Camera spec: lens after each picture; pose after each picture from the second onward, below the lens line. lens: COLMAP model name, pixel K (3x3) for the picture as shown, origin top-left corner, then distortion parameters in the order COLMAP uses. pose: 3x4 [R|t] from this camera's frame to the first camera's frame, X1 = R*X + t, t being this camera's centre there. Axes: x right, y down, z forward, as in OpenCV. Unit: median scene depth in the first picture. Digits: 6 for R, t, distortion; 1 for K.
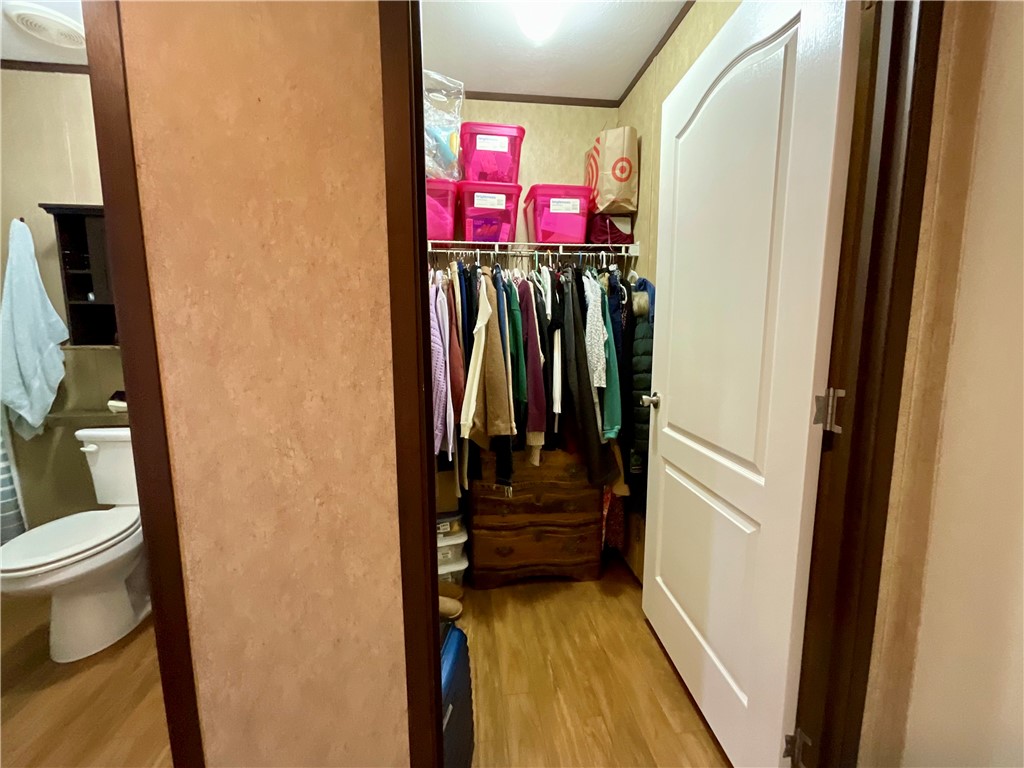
lens RADIAL K [[413.0, 0, 512.0], [0, 413.0, 384.0], [0, 0, 1]] dist [0.000384, -0.003571]
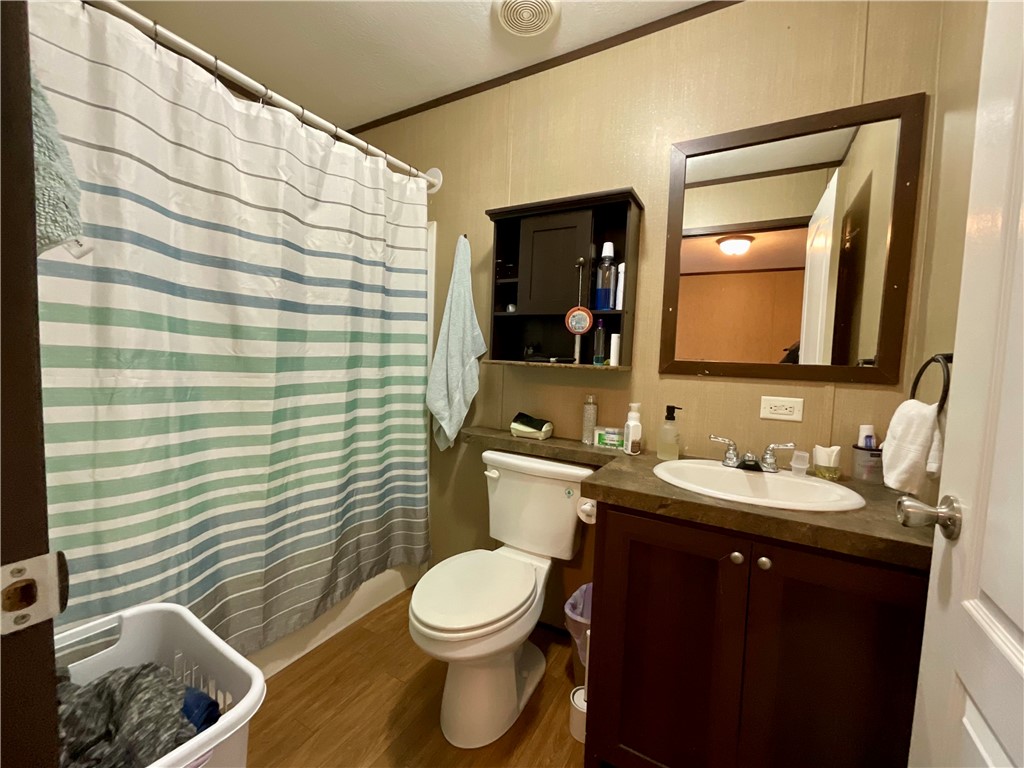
lens RADIAL K [[413.0, 0, 512.0], [0, 413.0, 384.0], [0, 0, 1]] dist [0.000384, -0.003571]
pose [[0.792826, 0.068622, -0.605572, -0.450830], [-0.115589, 0.992537, -0.038860, -0.007683], [0.598386, 0.100807, 0.794841, 0.284217]]
